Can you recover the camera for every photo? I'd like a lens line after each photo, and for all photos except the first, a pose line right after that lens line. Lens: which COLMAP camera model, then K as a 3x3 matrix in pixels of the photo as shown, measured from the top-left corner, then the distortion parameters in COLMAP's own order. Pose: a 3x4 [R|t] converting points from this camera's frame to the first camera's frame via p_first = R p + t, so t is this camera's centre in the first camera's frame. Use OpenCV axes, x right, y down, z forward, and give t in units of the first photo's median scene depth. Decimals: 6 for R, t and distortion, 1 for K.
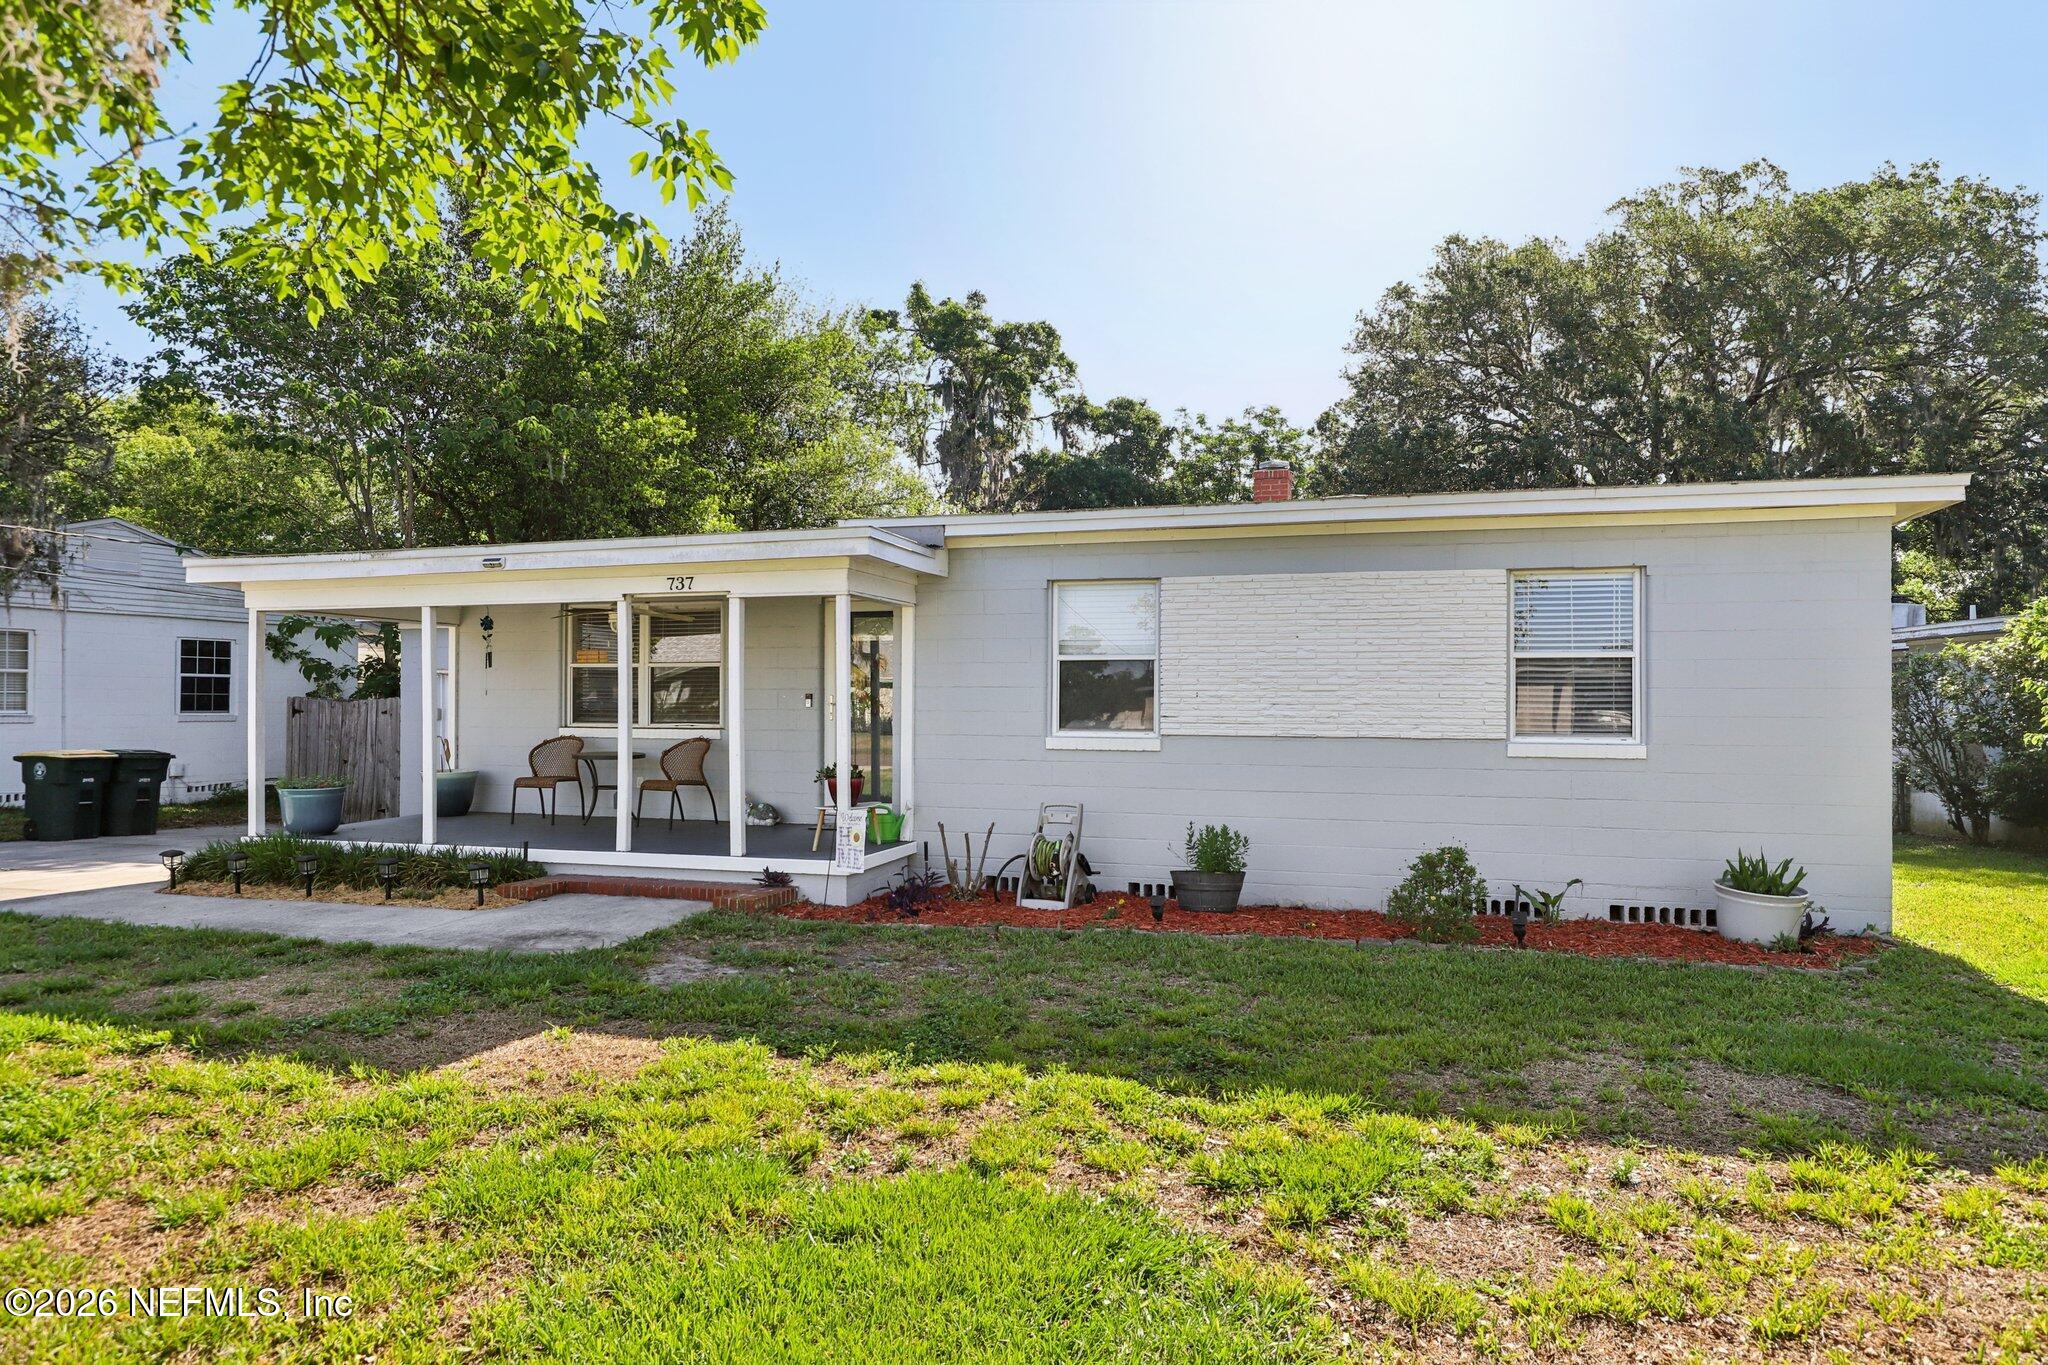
lens RADIAL K [[1250.2, 0, 1024.0], [0, 1250.2, 682.5], [0, 0, 1]] dist [0.002404, 0.000601]
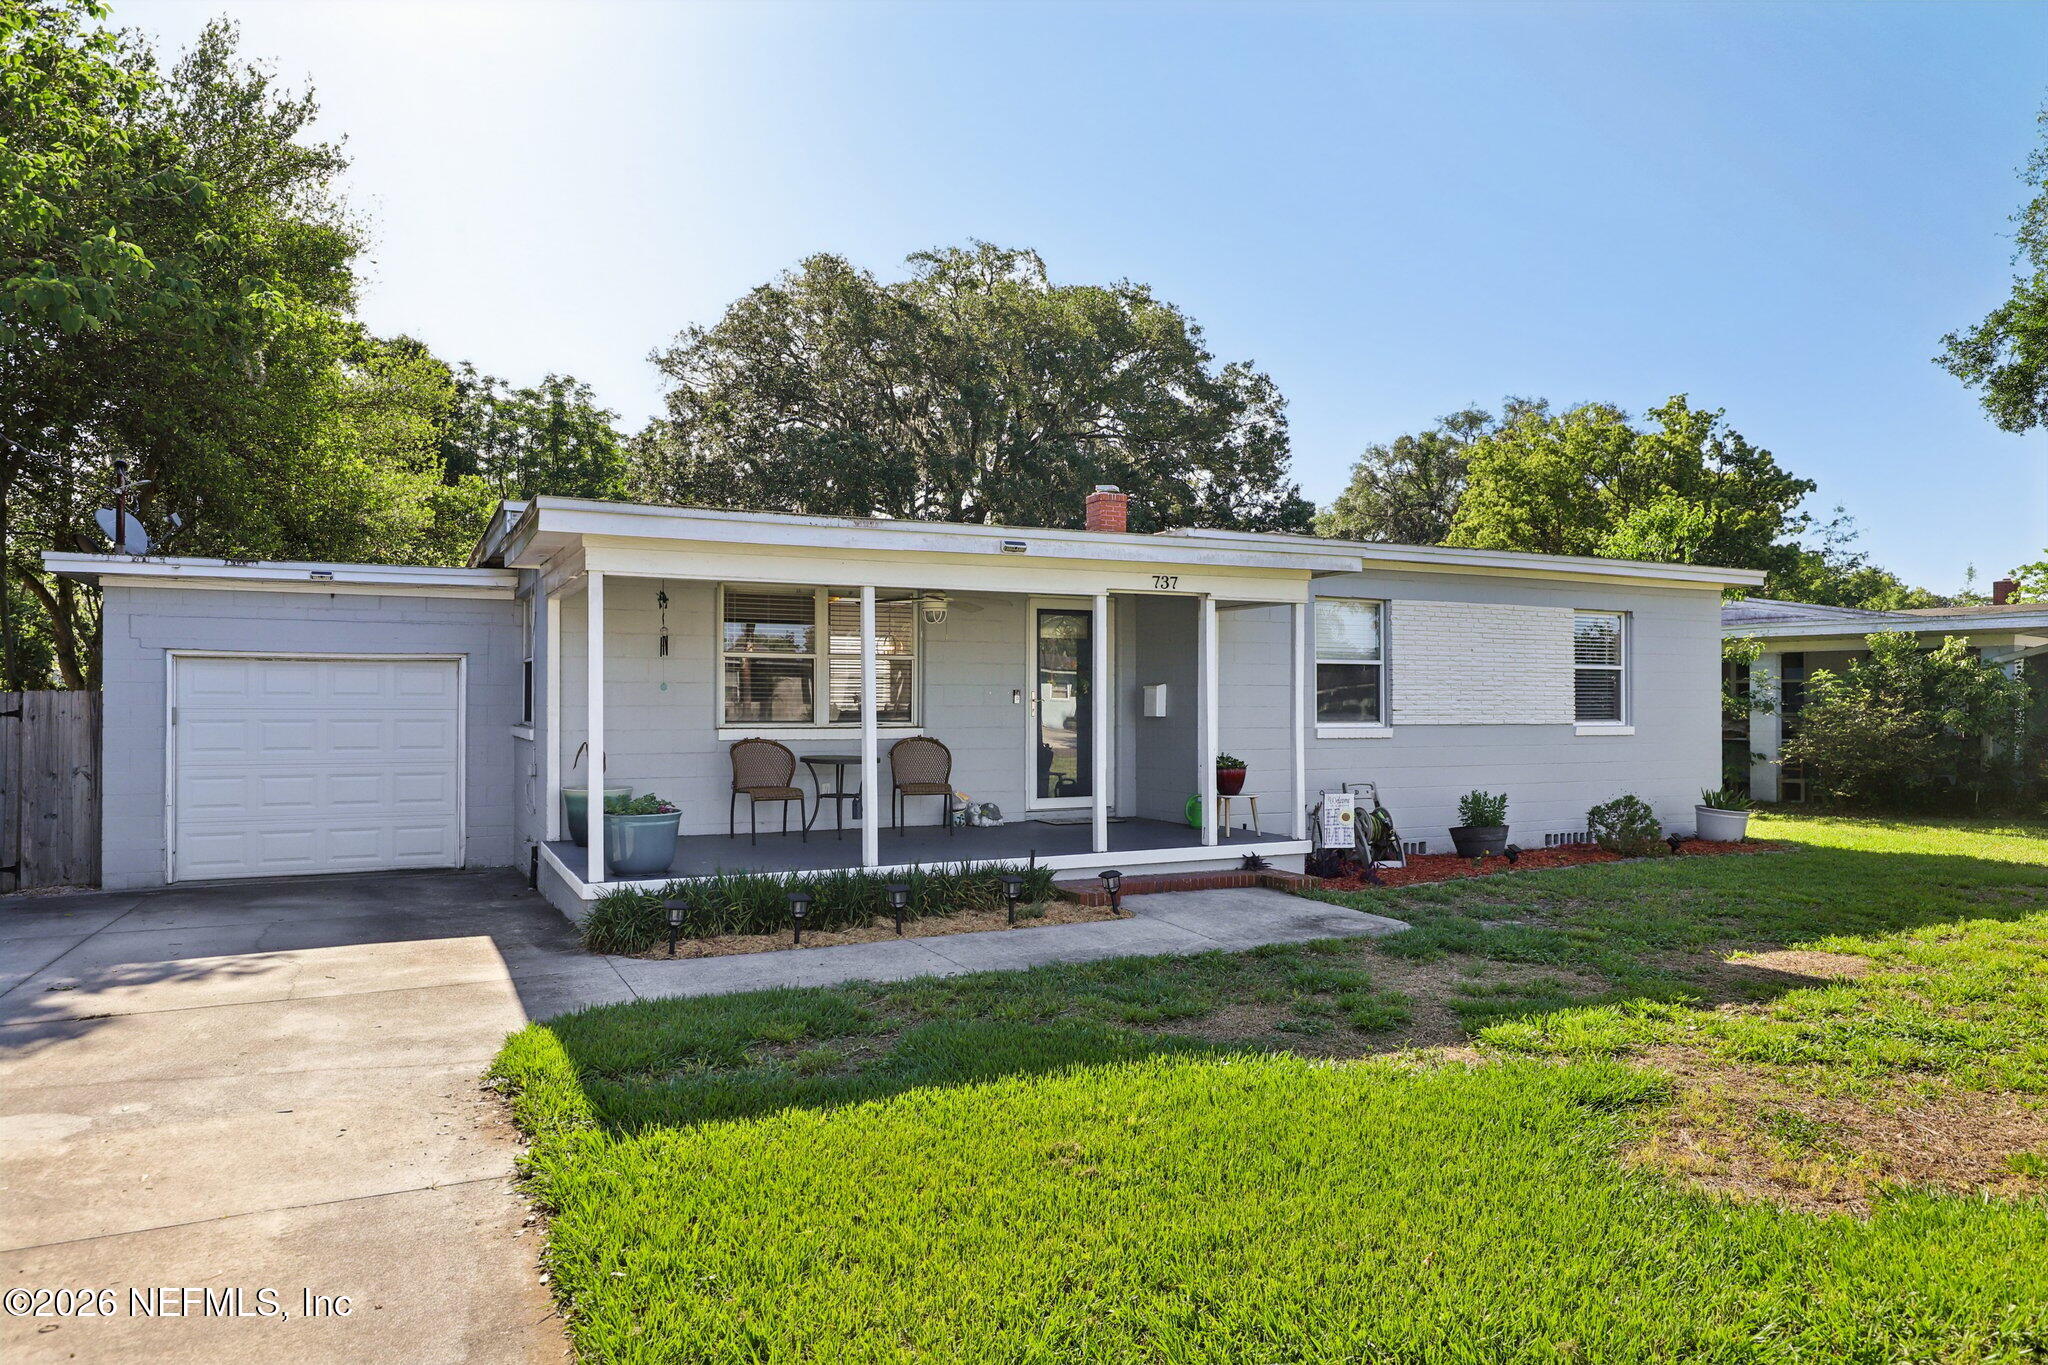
lens RADIAL K [[1308.3, 0, 1024.0], [0, 1308.3, 682.5], [0, 0, 1]] dist [-0.000122, 0.000166]
pose [[0.726493, 0.007111, 0.687137, -1.065280], [-0.012003, 0.999925, 0.002343, 0.000950], [-0.687069, -0.009949, 0.726524, 0.299609]]
